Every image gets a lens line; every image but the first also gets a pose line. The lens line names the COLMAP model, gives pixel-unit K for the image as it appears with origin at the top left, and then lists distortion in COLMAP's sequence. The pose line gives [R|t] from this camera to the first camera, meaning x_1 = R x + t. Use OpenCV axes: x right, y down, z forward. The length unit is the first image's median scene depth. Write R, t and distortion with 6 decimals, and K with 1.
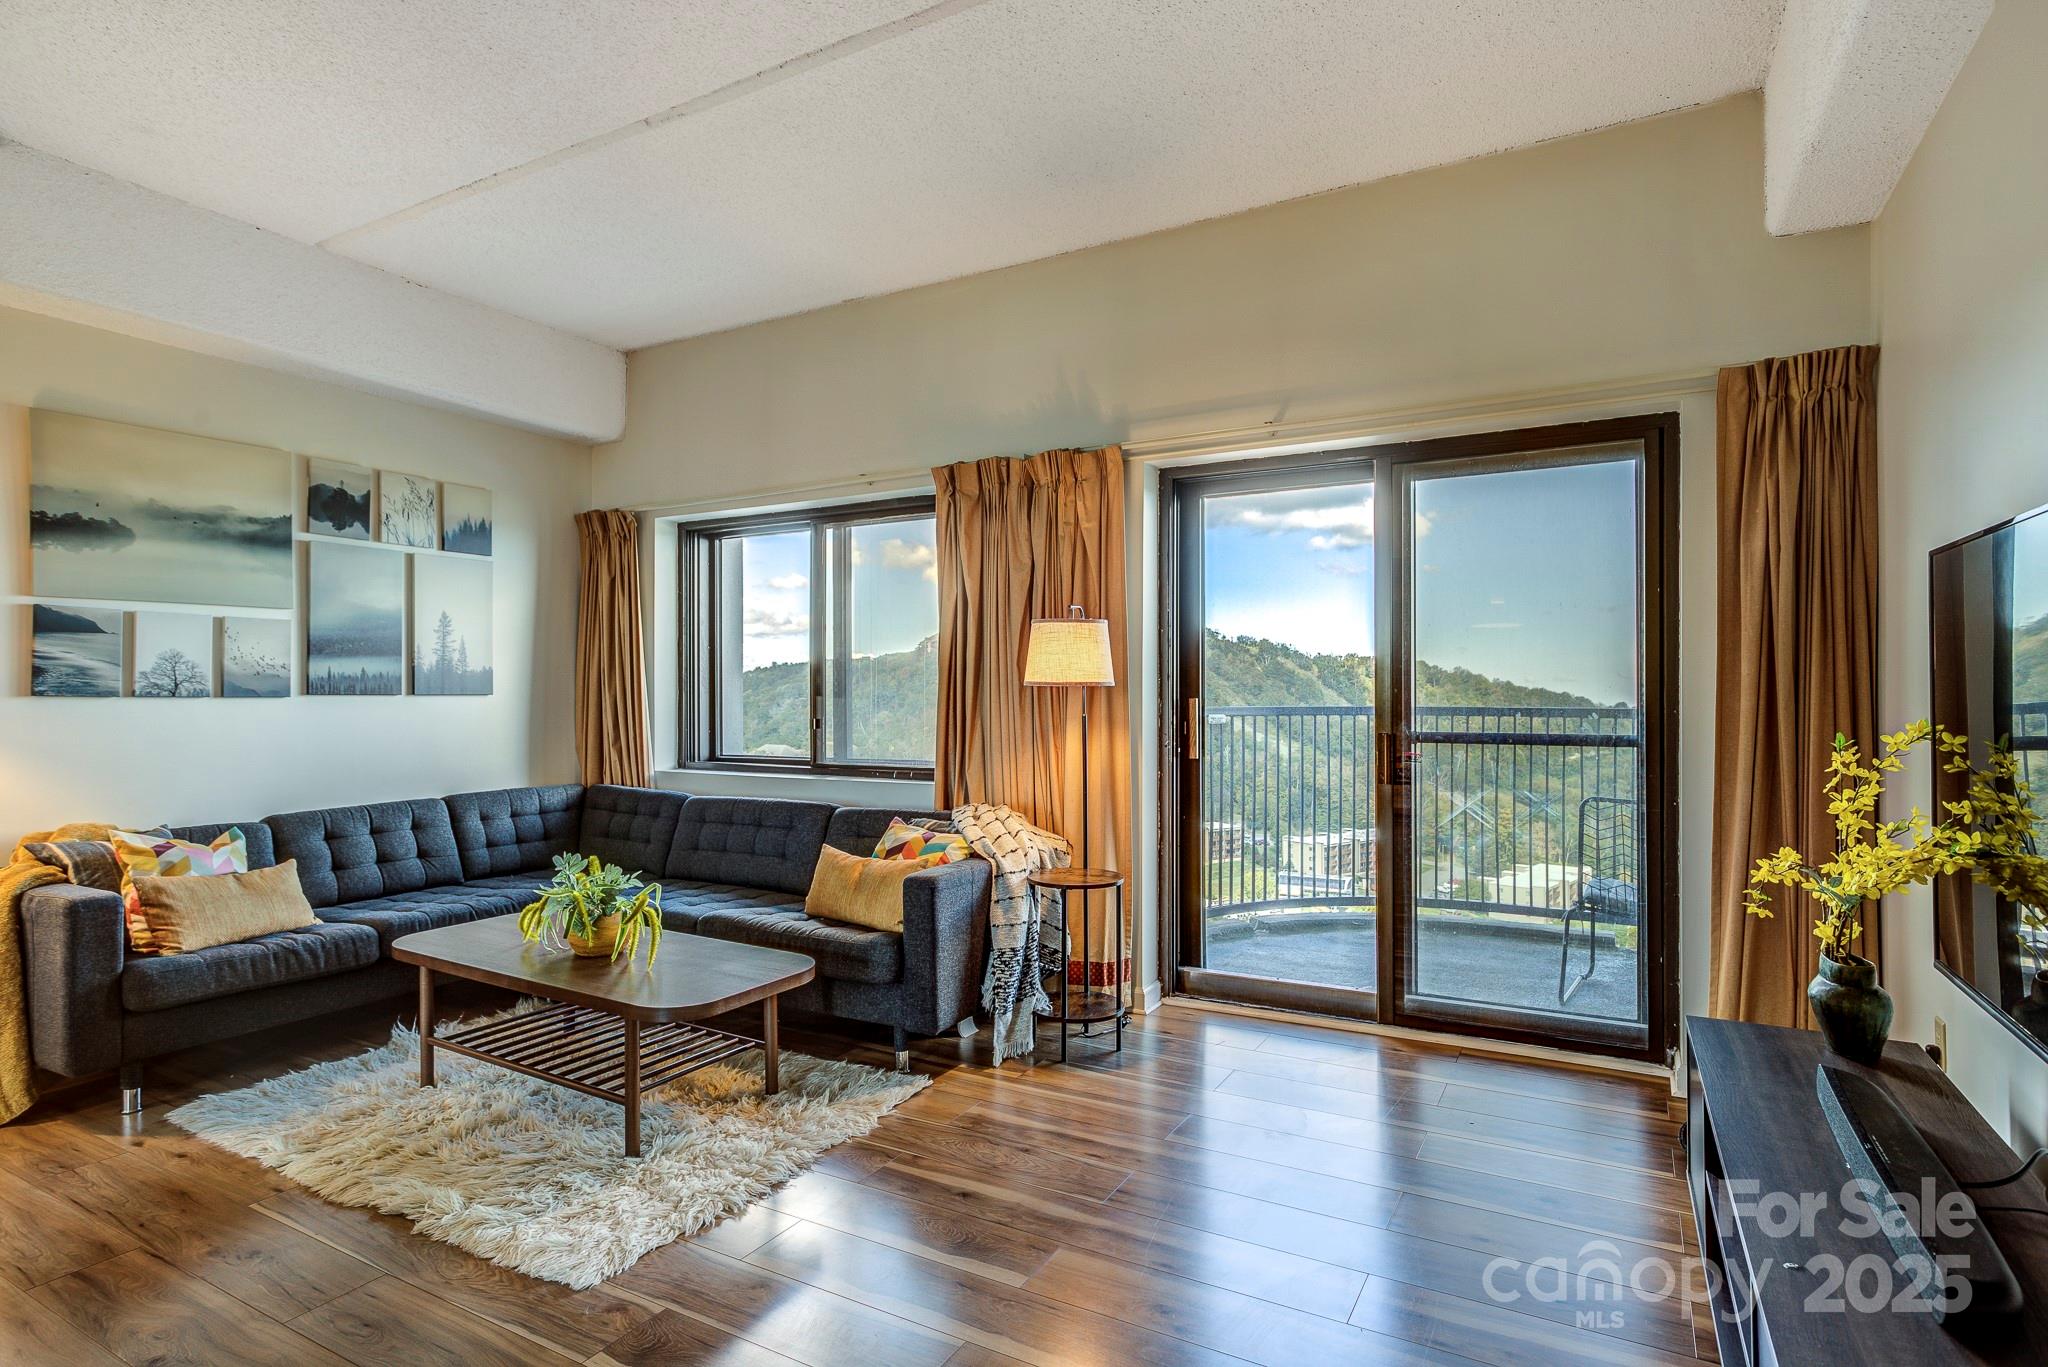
lens RADIAL K [[1045.3, 0, 1027.0], [0, 1045.3, 682.6], [0, 0, 1]] dist [0.001020, 0.000875]
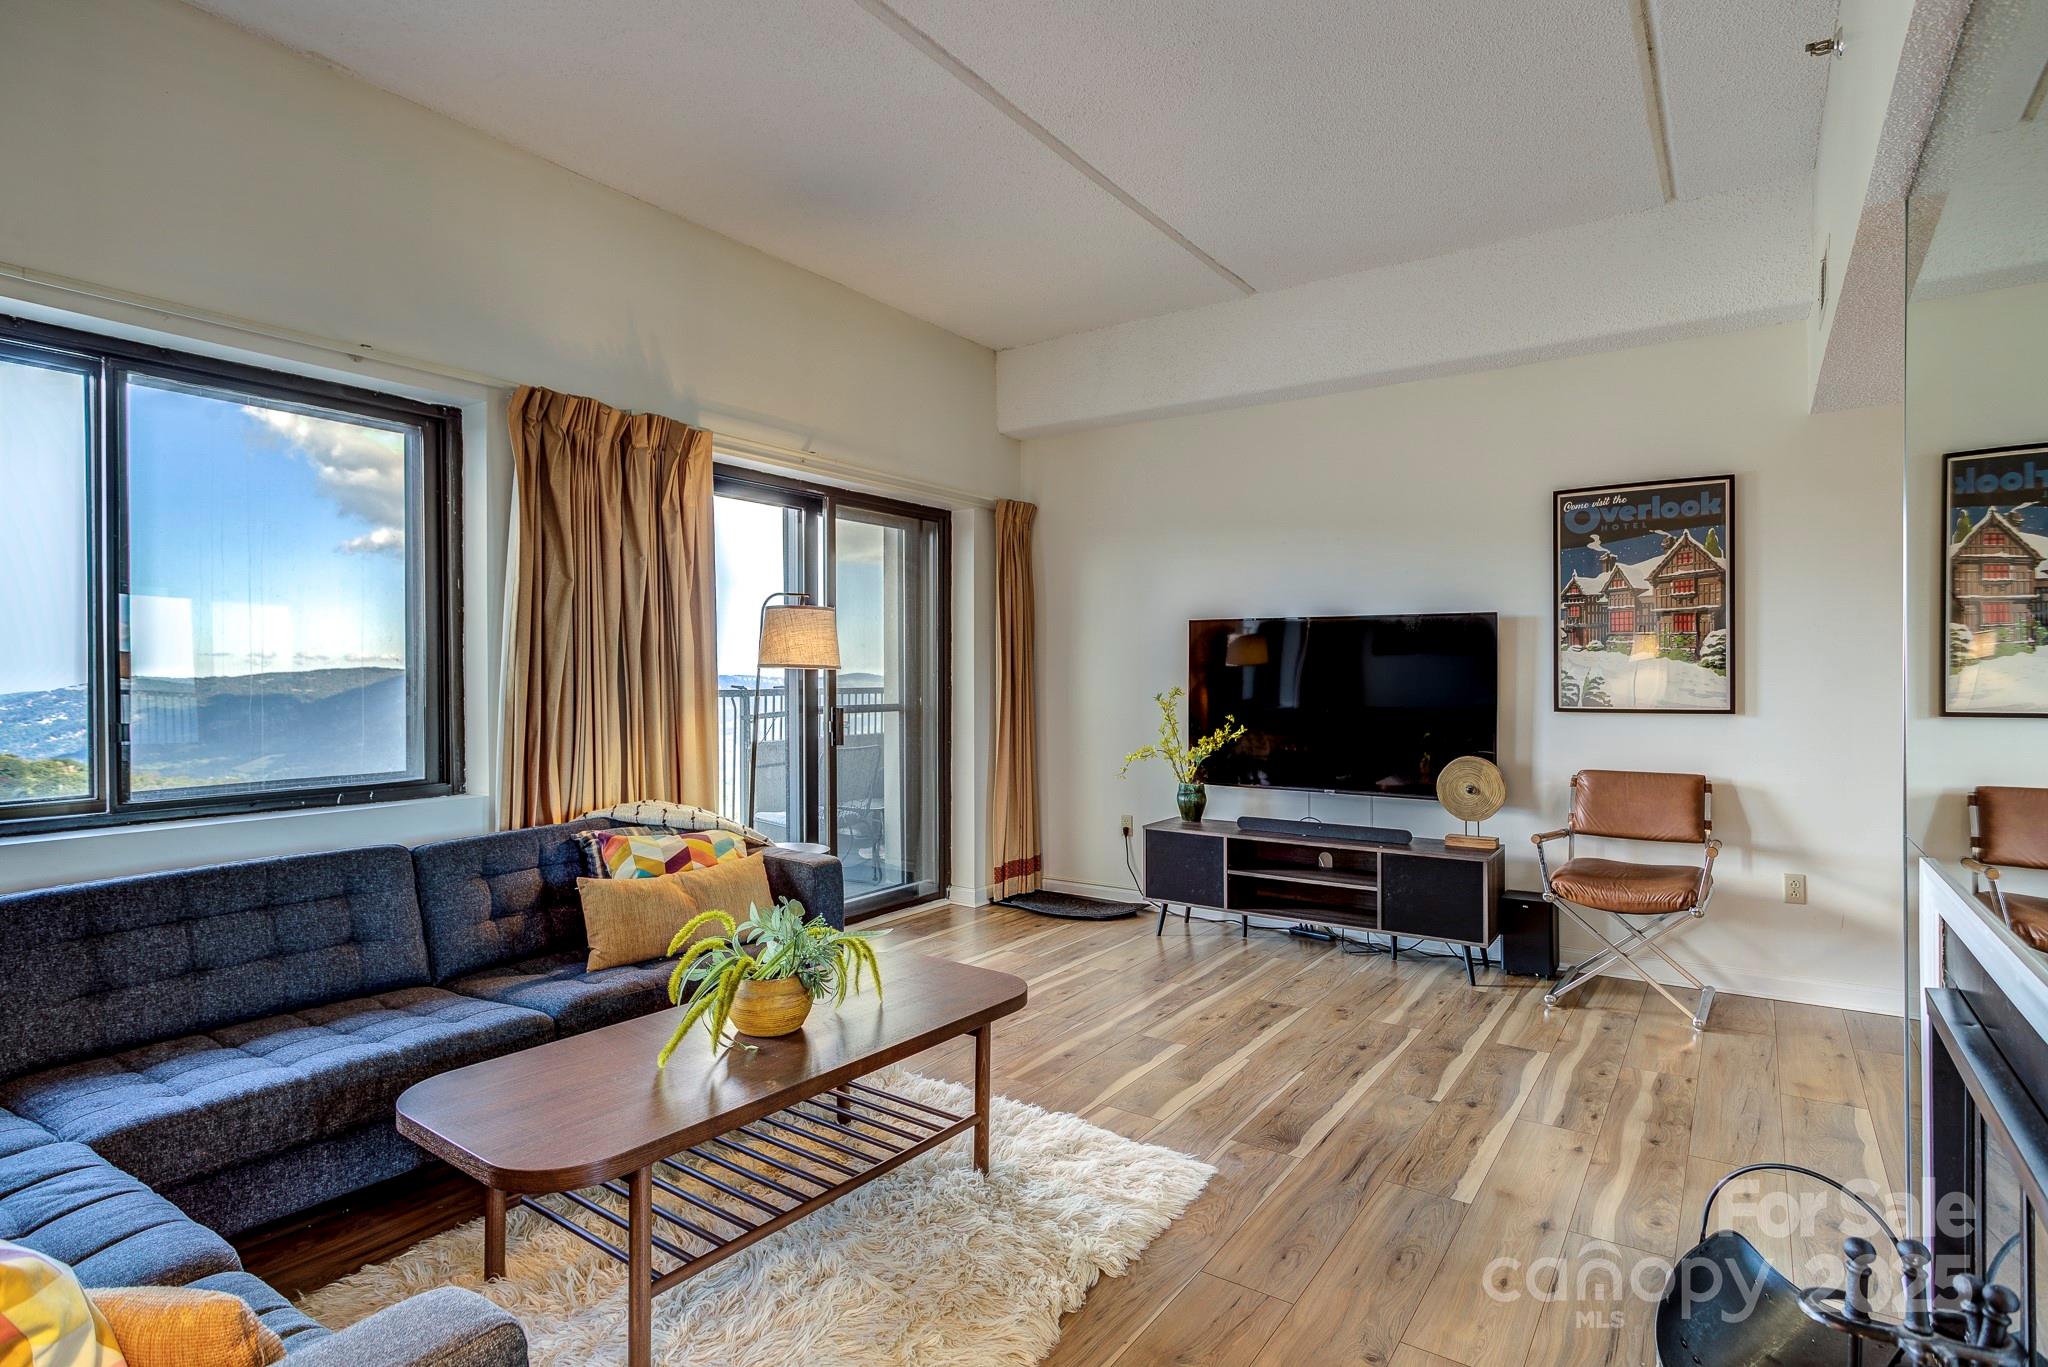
lens RADIAL K [[1045.3, 0, 1028.3], [0, 1045.3, 681.8], [0, 0, 1]] dist [0.001020, 0.000875]
pose [[0.092939, -0.017003, 0.995527, -0.960919], [-0.027507, 0.999429, 0.019637, -0.015385], [-0.995292, -0.029209, 0.092418, 0.639226]]
